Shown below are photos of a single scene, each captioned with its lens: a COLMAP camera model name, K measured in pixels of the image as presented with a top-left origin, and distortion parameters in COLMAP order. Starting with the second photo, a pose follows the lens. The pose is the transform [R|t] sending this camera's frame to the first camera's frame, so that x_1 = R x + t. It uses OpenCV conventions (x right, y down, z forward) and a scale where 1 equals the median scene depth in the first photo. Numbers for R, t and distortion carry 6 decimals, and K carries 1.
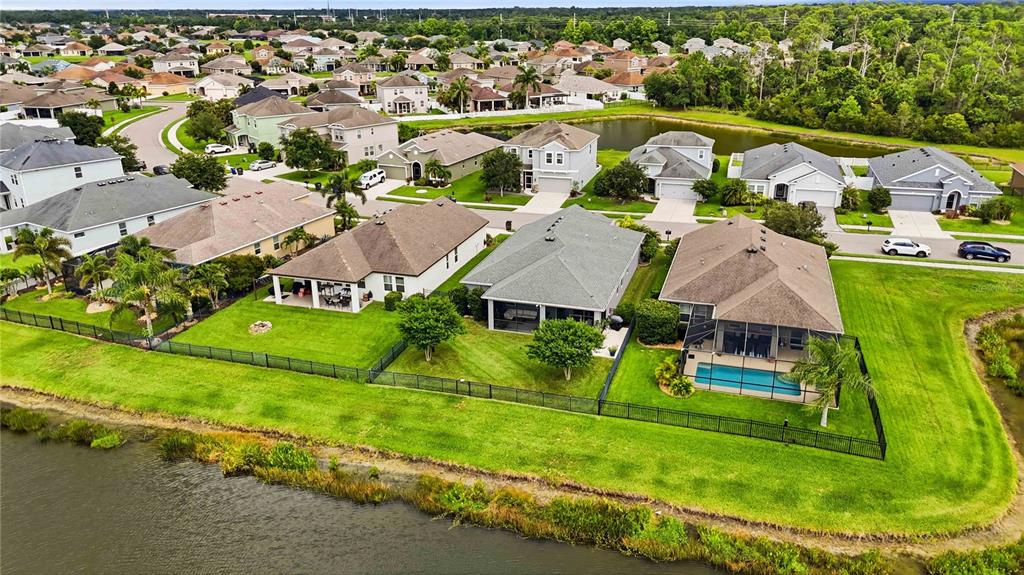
lens RADIAL K [[759.3, 0, 515.8], [0, 759.3, 279.9], [0, 0, 1]] dist [0.063380, -0.062696]
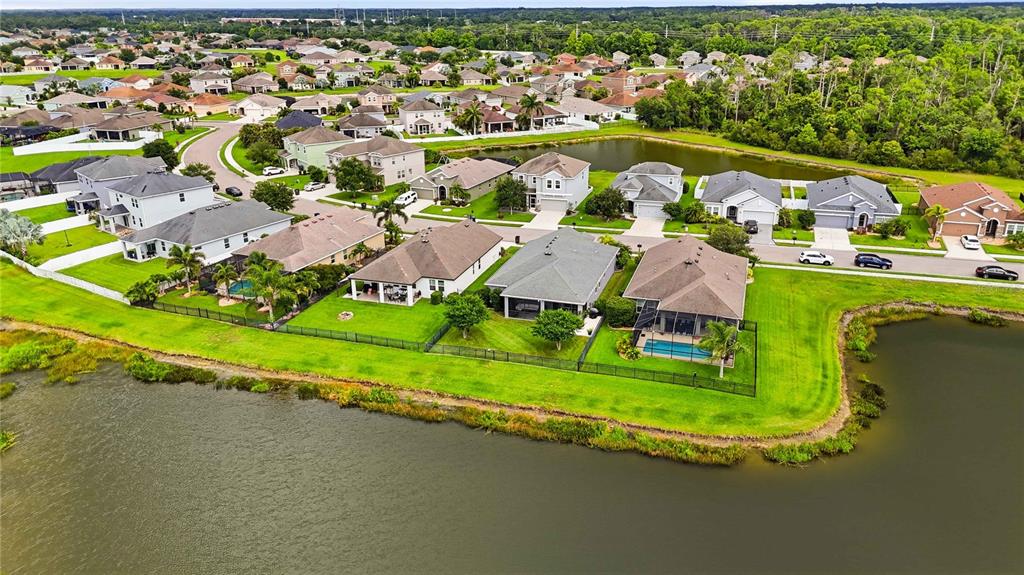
lens RADIAL K [[759.3, 0, 515.8], [0, 759.3, 279.9], [0, 0, 1]] dist [0.063380, -0.062696]
pose [[0.999984, 0.000801, -0.005677, -0.004513], [-0.000786, 0.999996, 0.002577, -0.005963], [0.005679, -0.002572, 0.999981, -0.272889]]
